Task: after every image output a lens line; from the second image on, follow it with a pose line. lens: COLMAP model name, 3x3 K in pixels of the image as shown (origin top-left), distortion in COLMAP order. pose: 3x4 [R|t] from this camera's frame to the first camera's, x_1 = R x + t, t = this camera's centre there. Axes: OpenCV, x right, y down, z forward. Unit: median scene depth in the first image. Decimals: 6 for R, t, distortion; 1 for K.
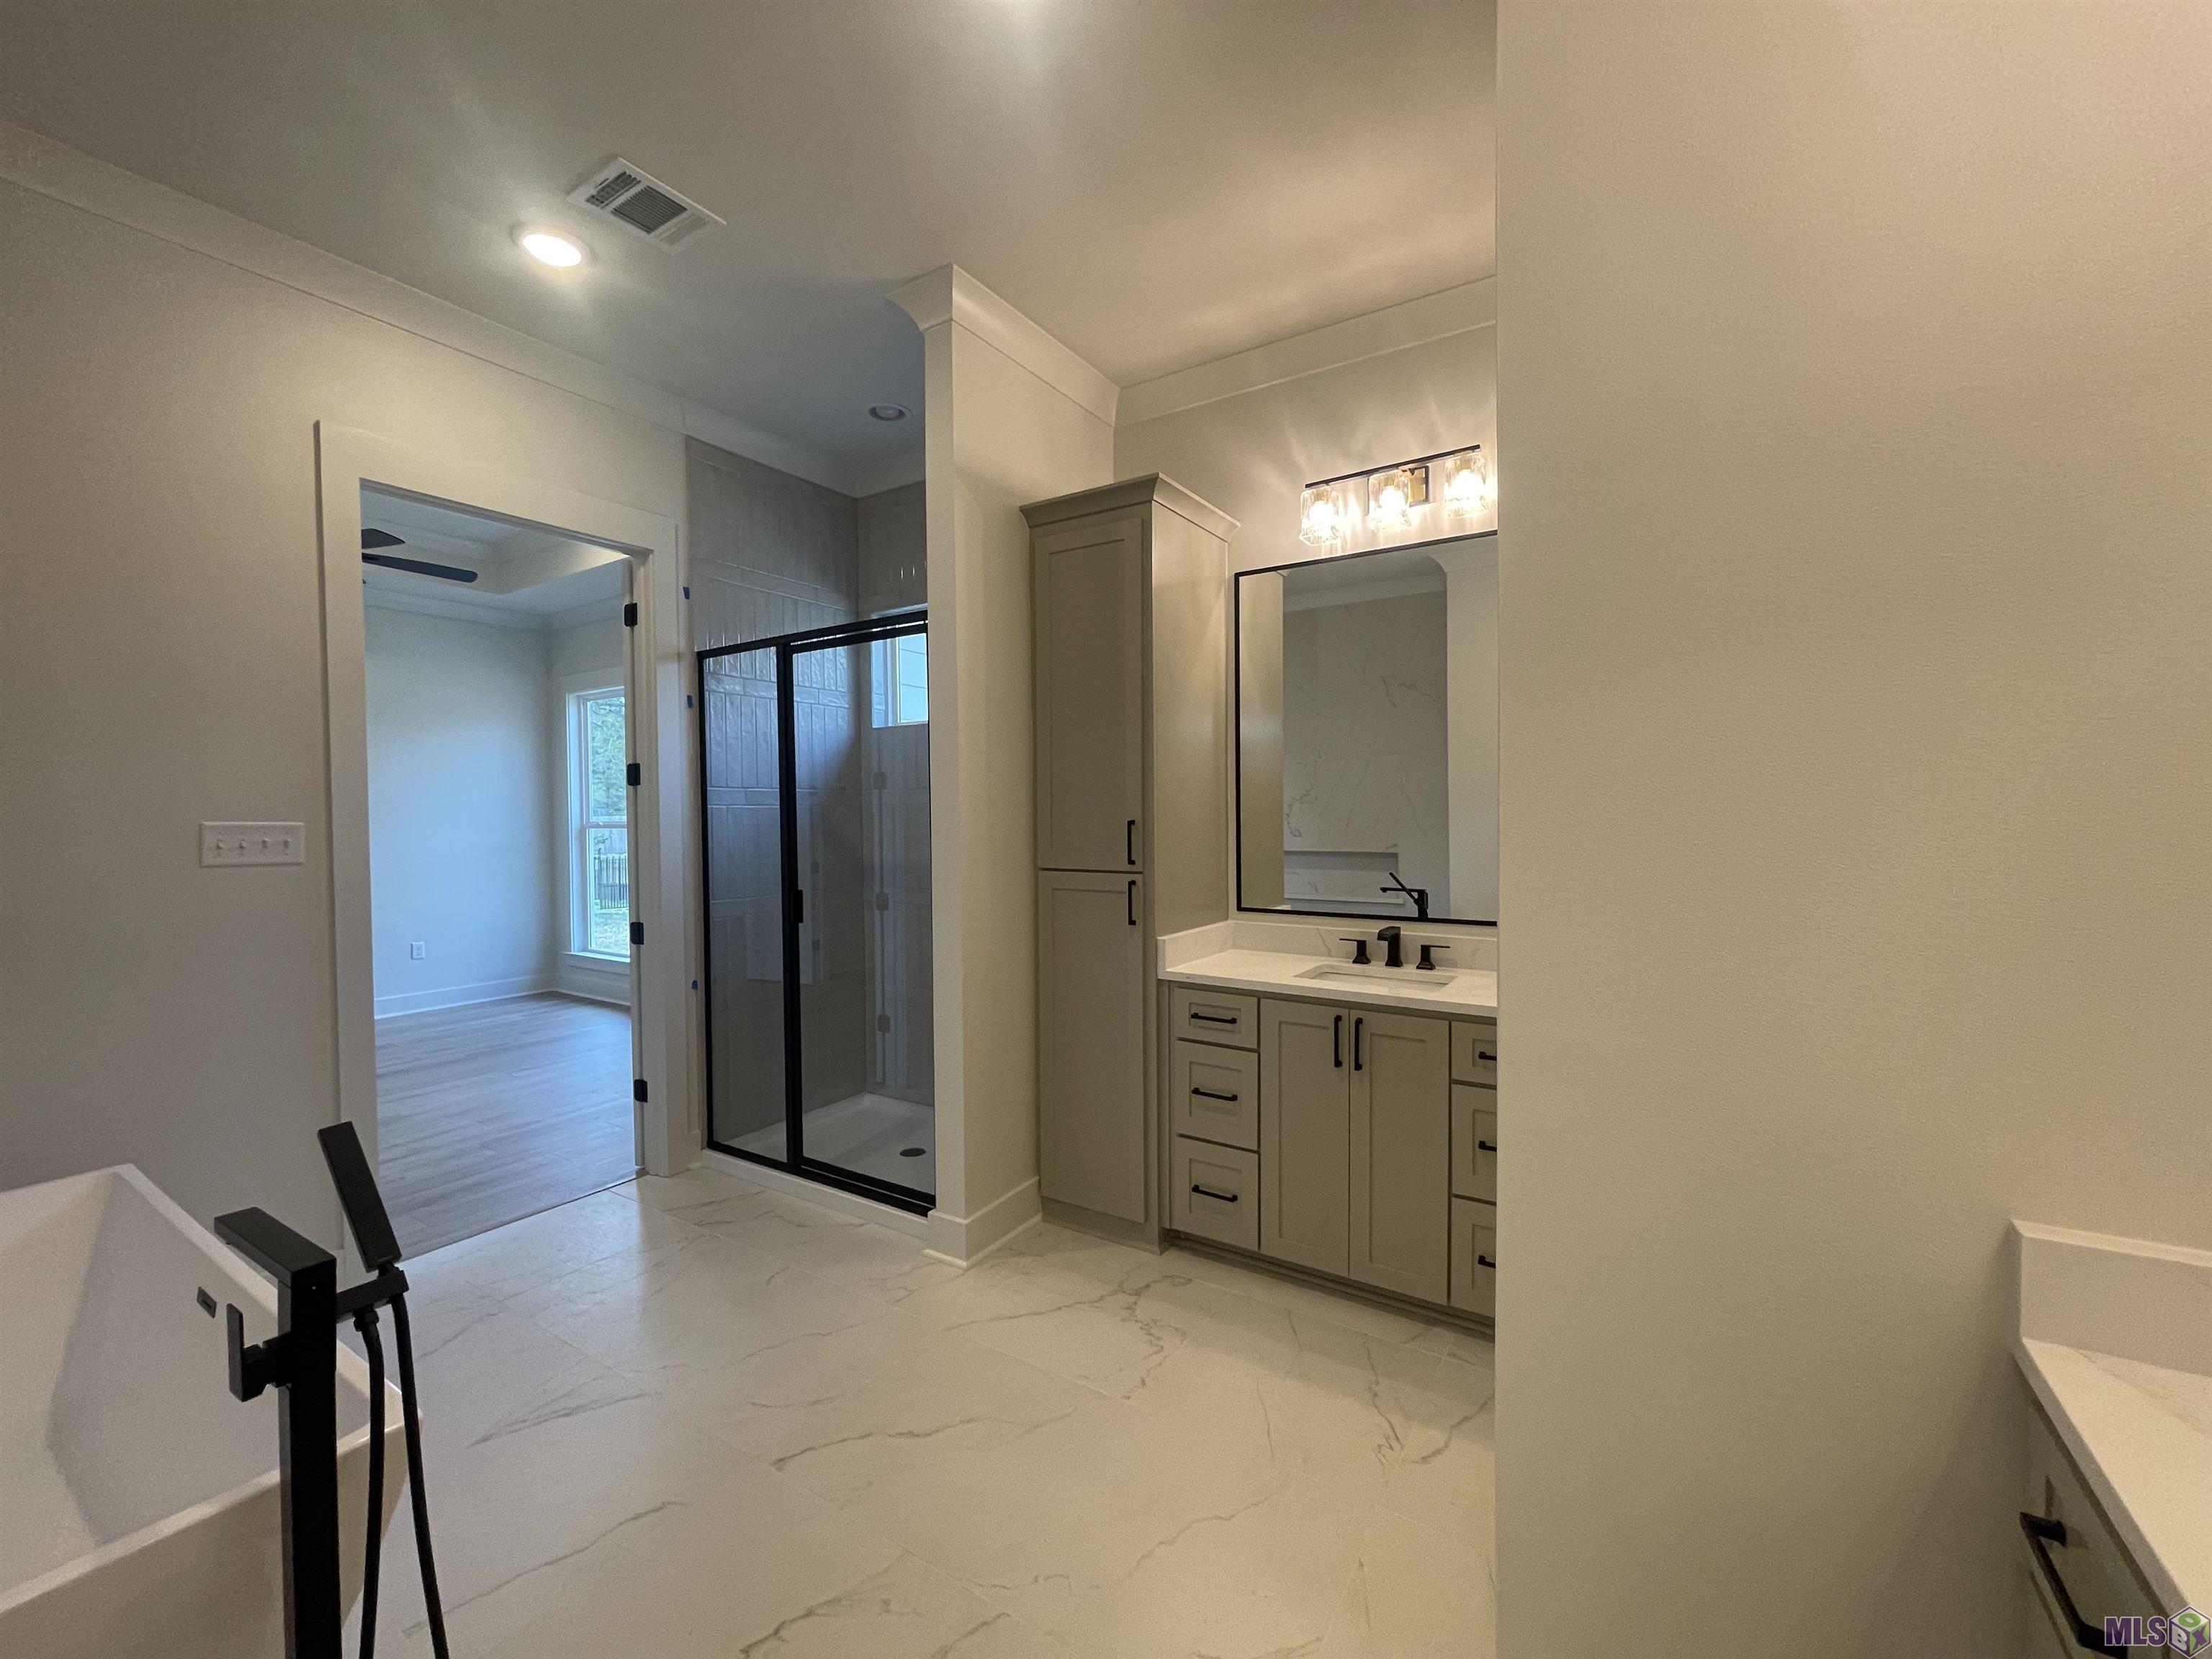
lens RADIAL K [[892.1, 0, 1098.8], [0, 892.1, 829.6], [0, 0, 1]] dist [-0.002550, 0.000054]
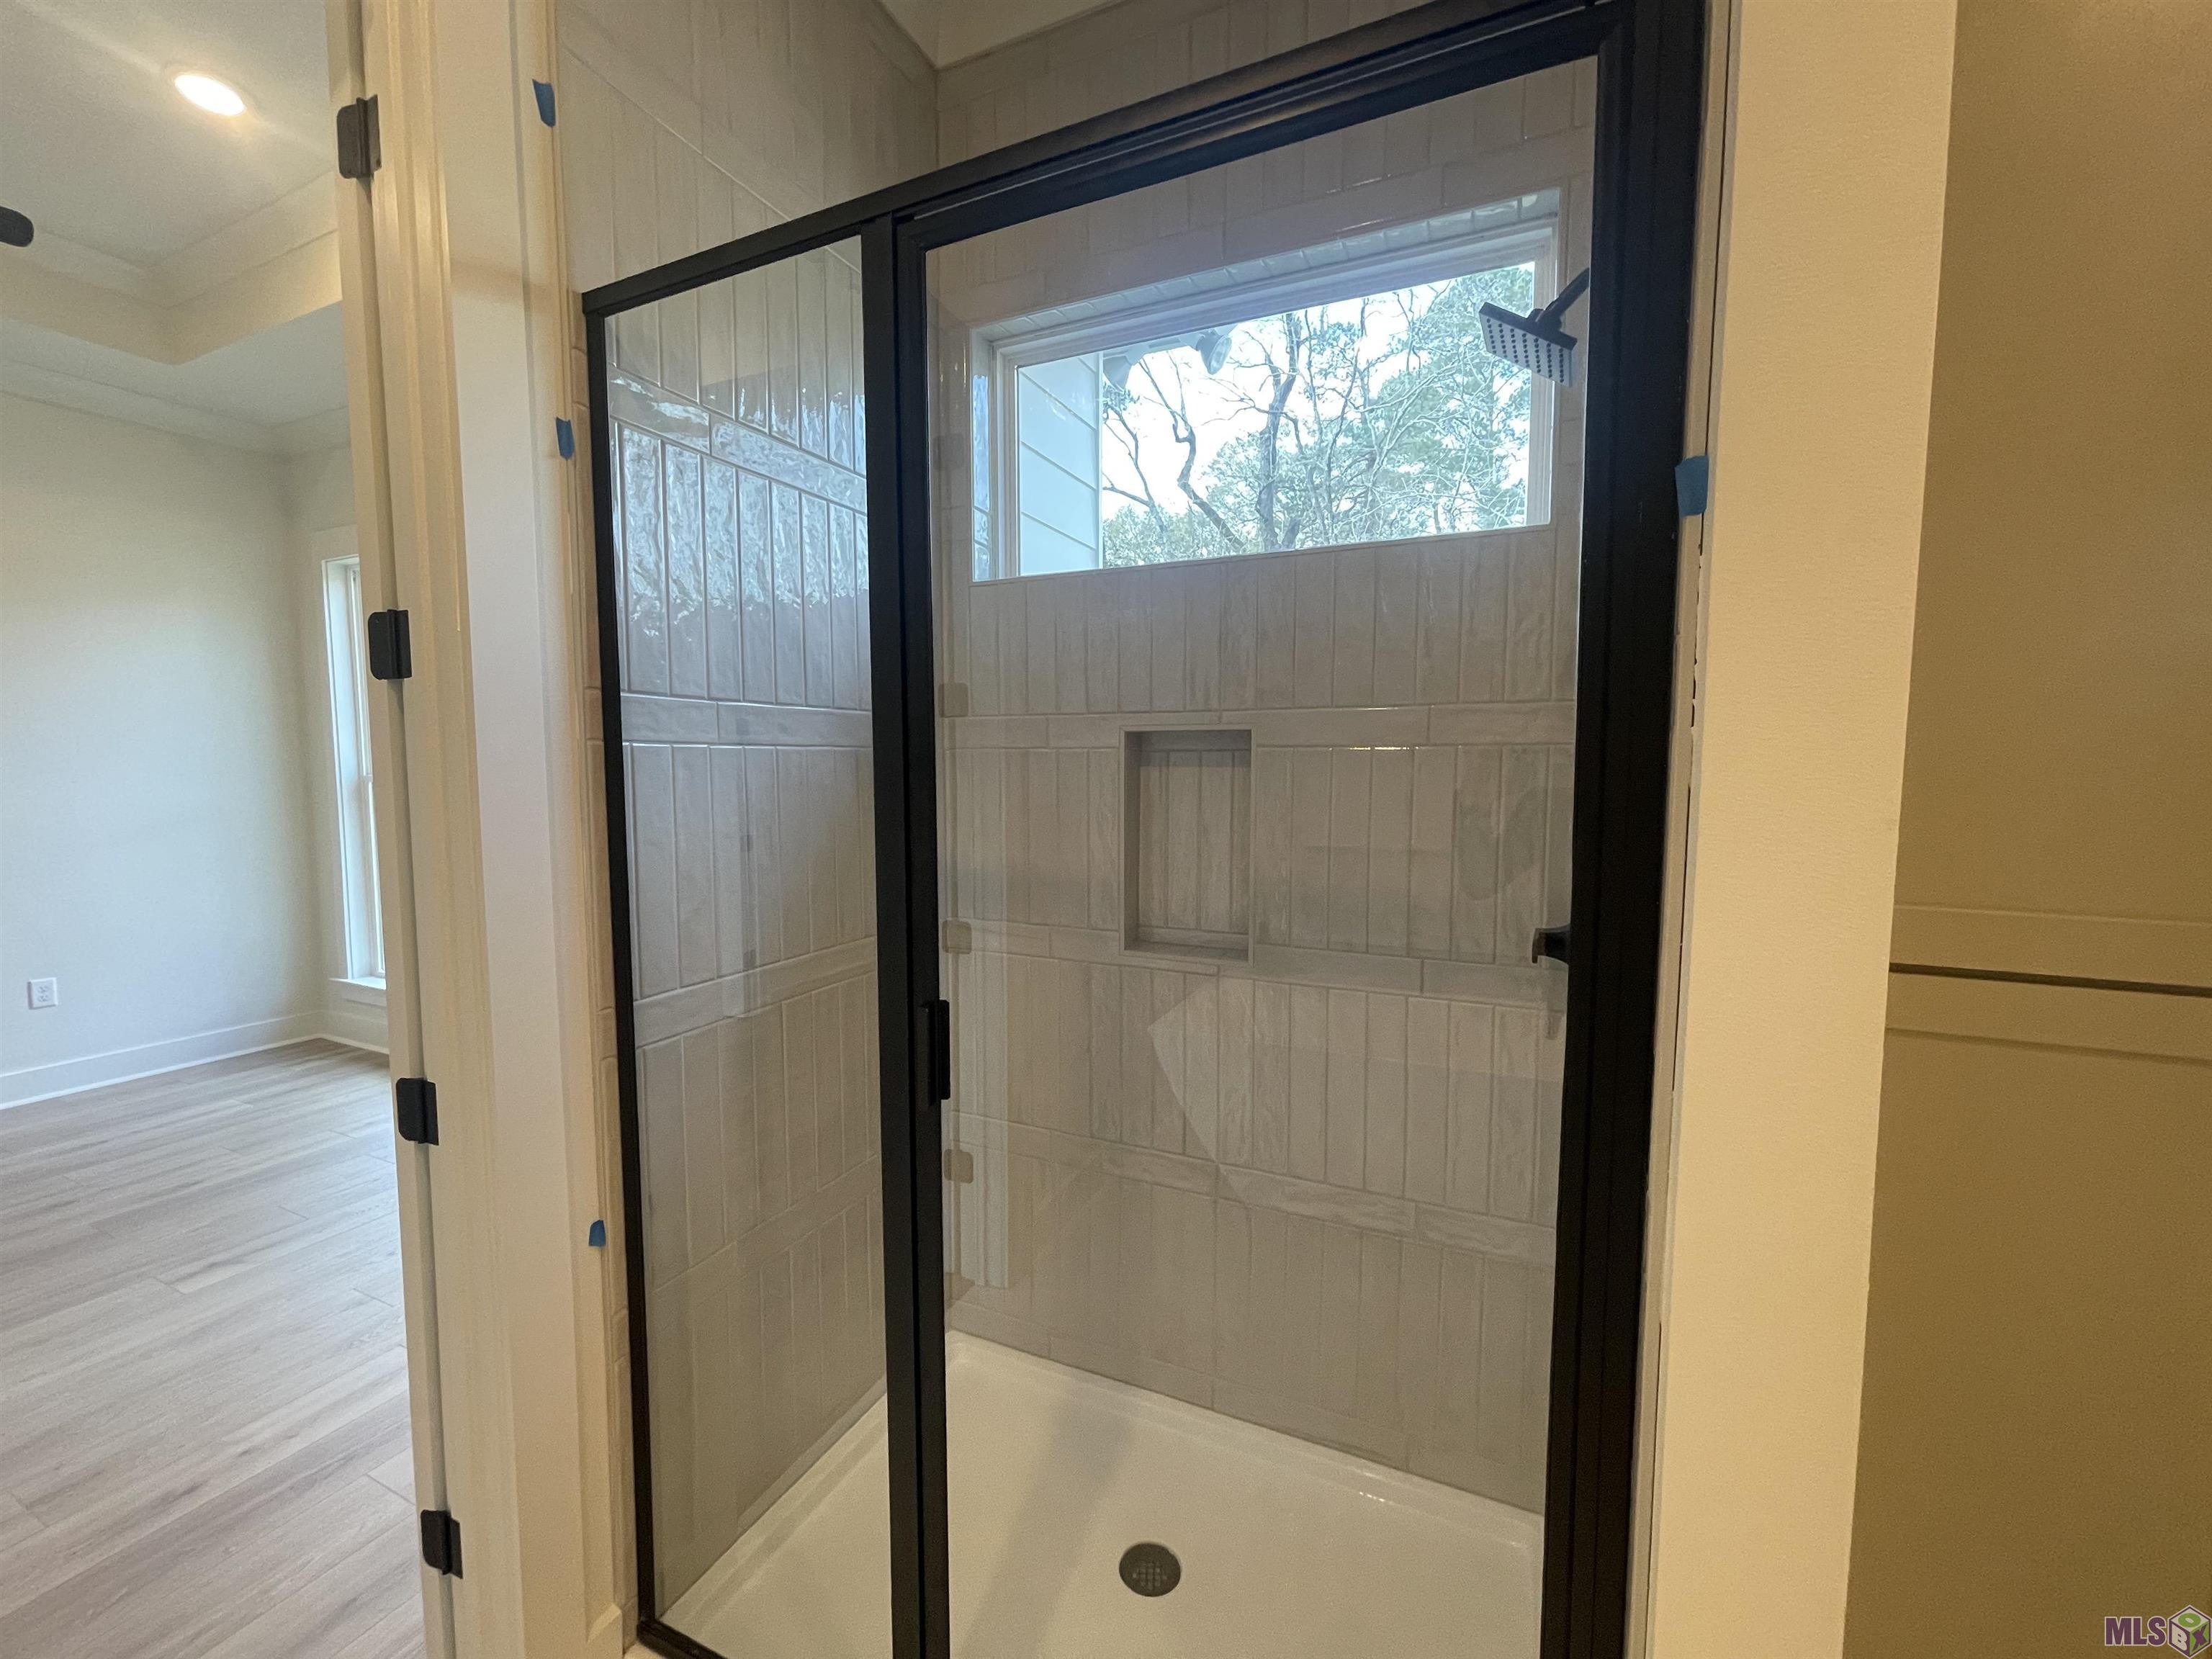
lens RADIAL K [[887.5, 0, 1109.9], [0, 887.5, 824.6], [0, 0, 1]] dist [0.003883, 0.000550]
pose [[0.990040, 0.000571, 0.140783, -0.297472], [-0.007980, 0.998612, 0.052066, -0.013692], [-0.140558, -0.052671, 0.988670, 0.620972]]
